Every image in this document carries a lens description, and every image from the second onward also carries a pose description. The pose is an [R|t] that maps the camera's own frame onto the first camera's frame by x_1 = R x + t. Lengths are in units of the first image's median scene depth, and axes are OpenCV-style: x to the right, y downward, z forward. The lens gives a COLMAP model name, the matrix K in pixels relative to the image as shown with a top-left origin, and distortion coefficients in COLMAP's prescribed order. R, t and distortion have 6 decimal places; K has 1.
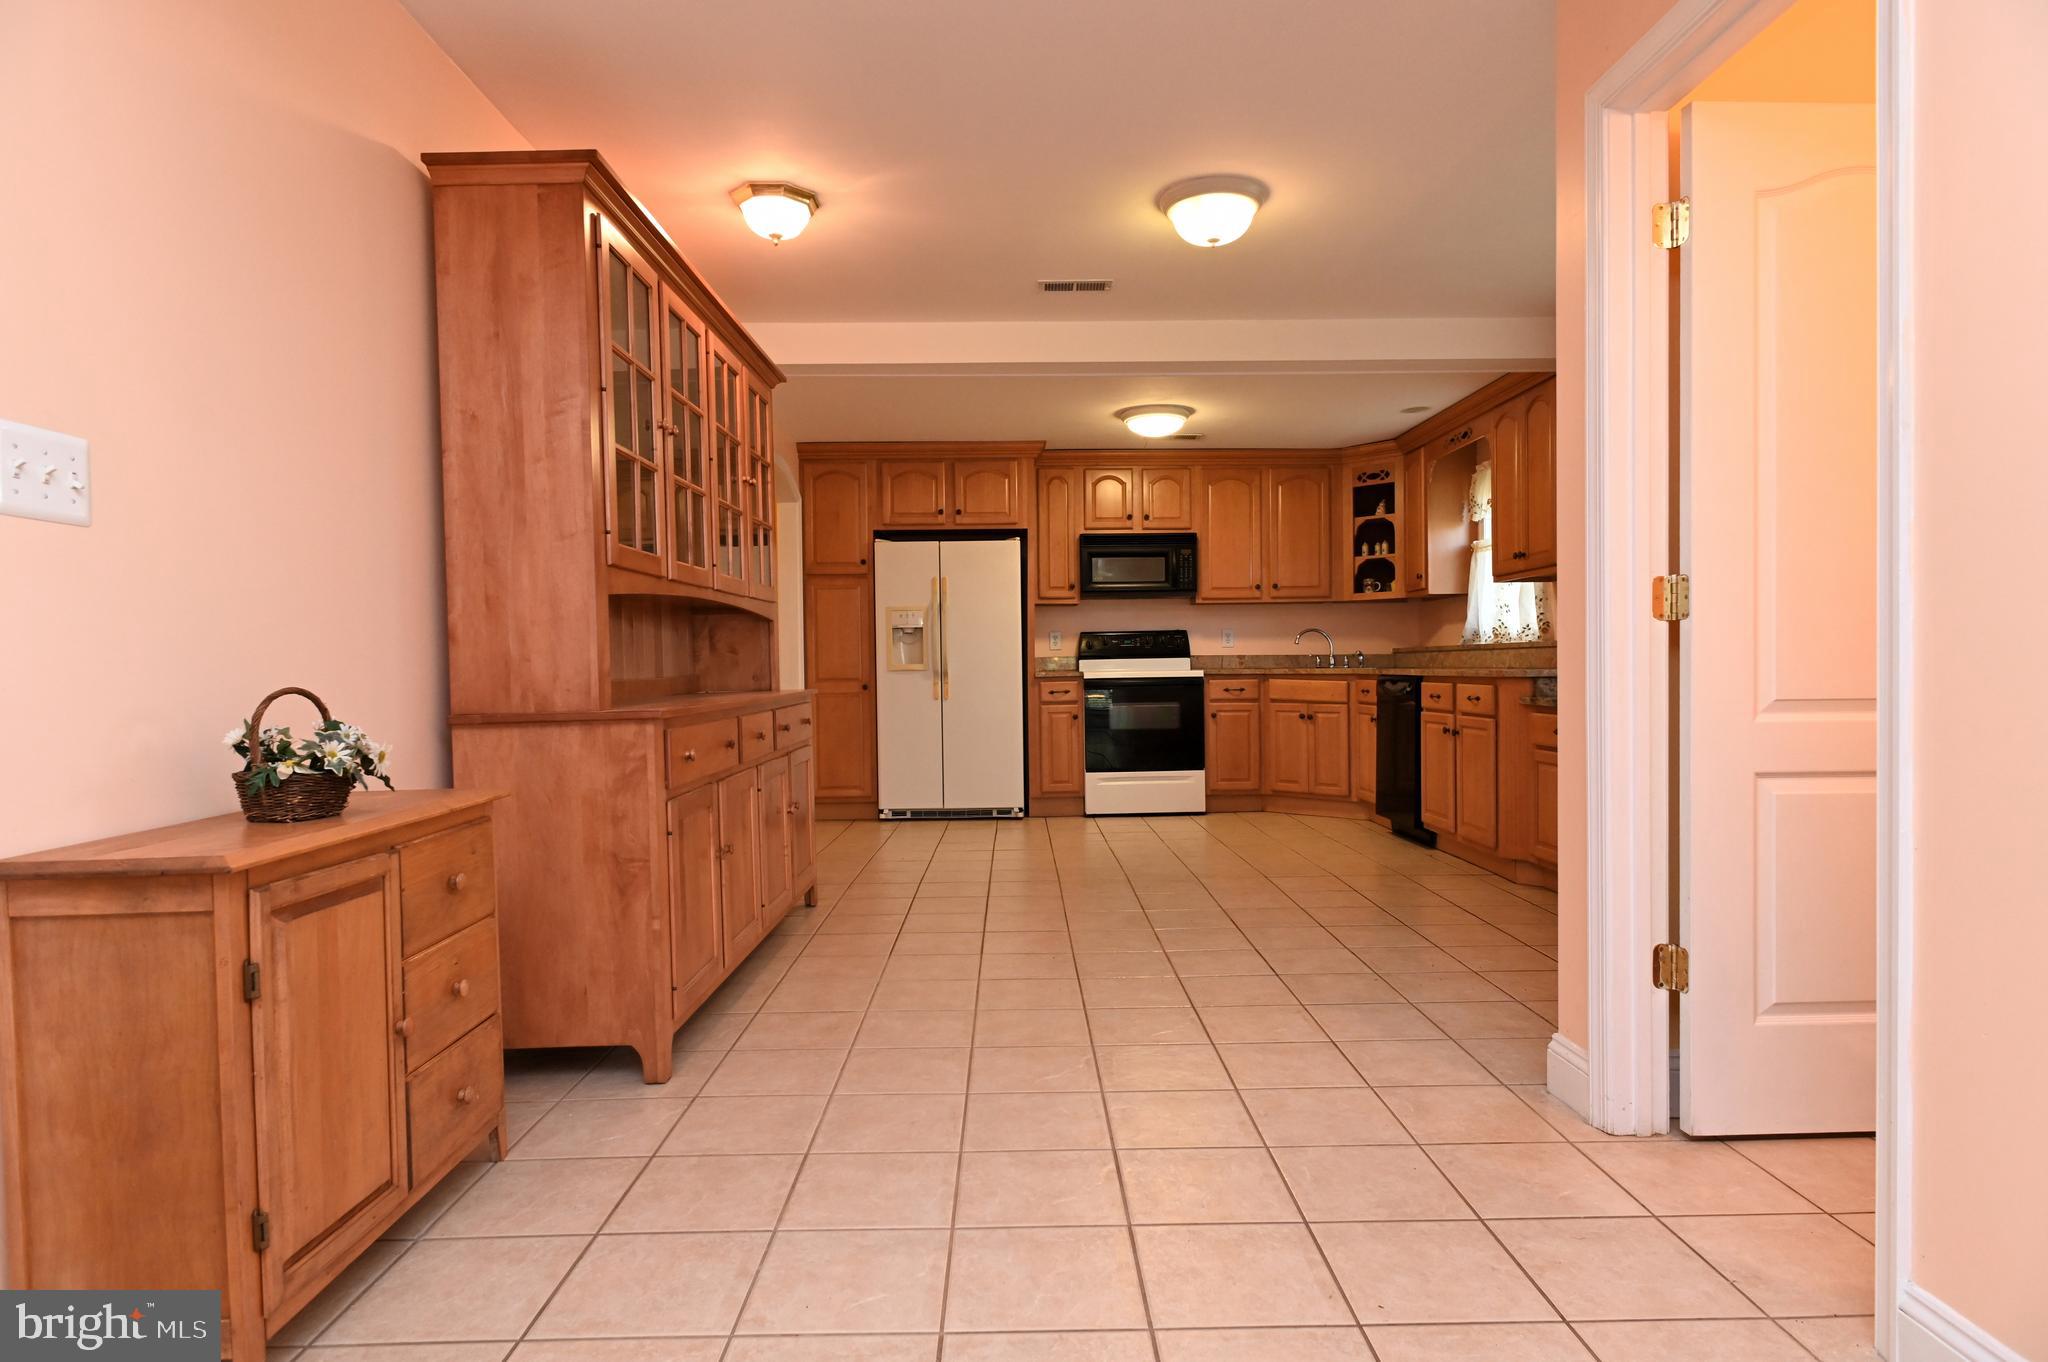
lens RADIAL K [[1133.9, 0, 1028.6], [0, 1133.9, 688.9], [0, 0, 1]] dist [-0.002849, -0.001533]
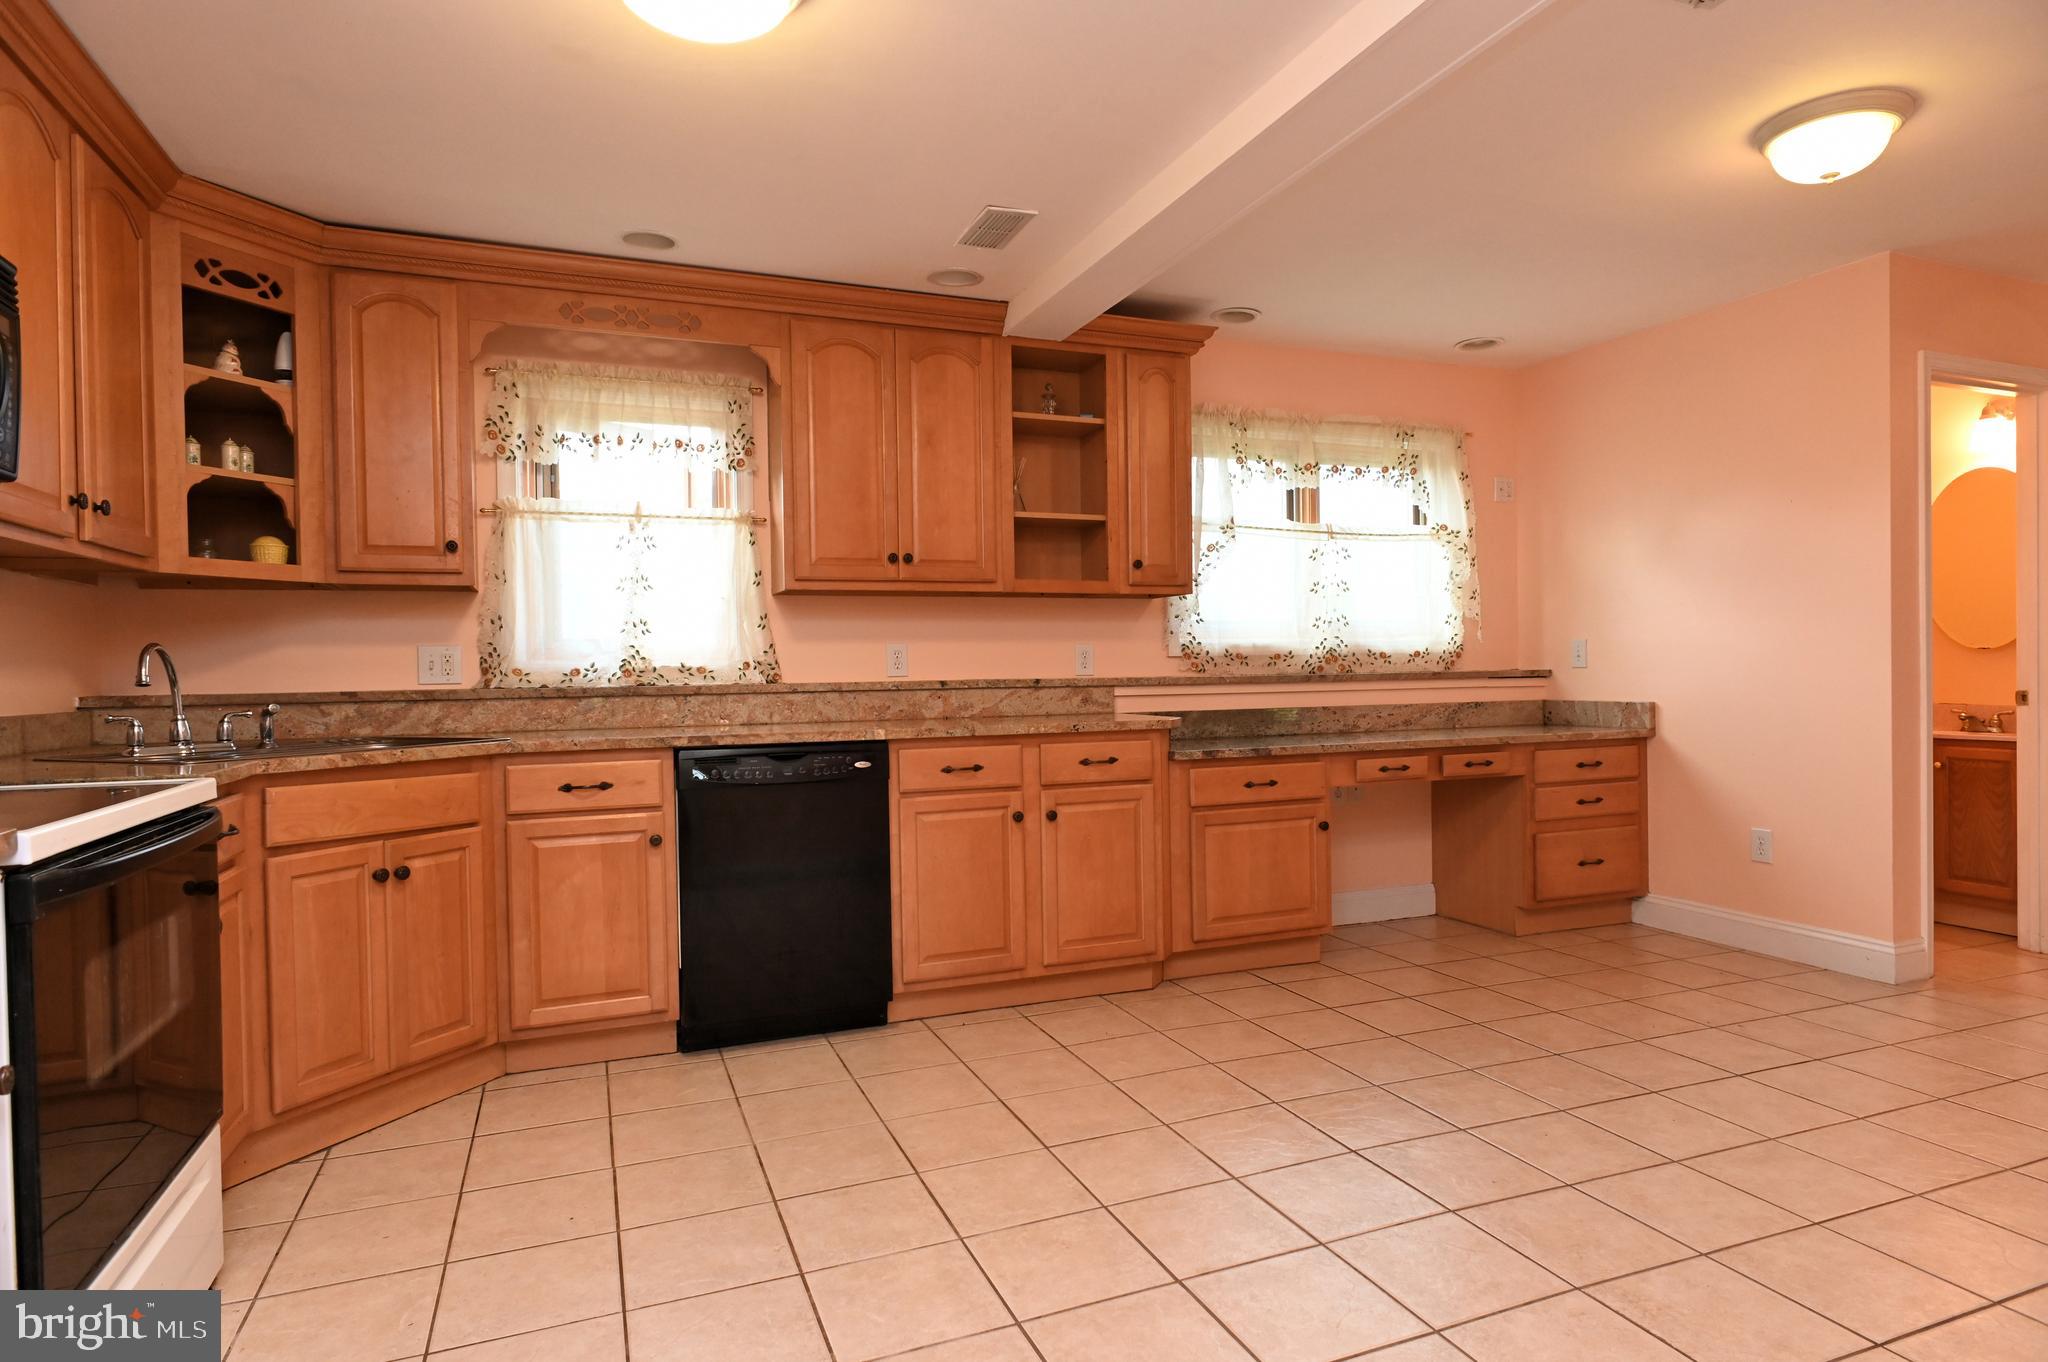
lens RADIAL K [[1133.9, 0, 1025.6], [0, 1133.9, 685.3], [0, 0, 1]] dist [-0.002849, -0.001533]
pose [[-0.355305, 0.017261, 0.934591, -0.610394], [0.047019, 0.998894, -0.000573, -0.093635], [-0.933567, 0.043740, -0.355723, 3.066483]]
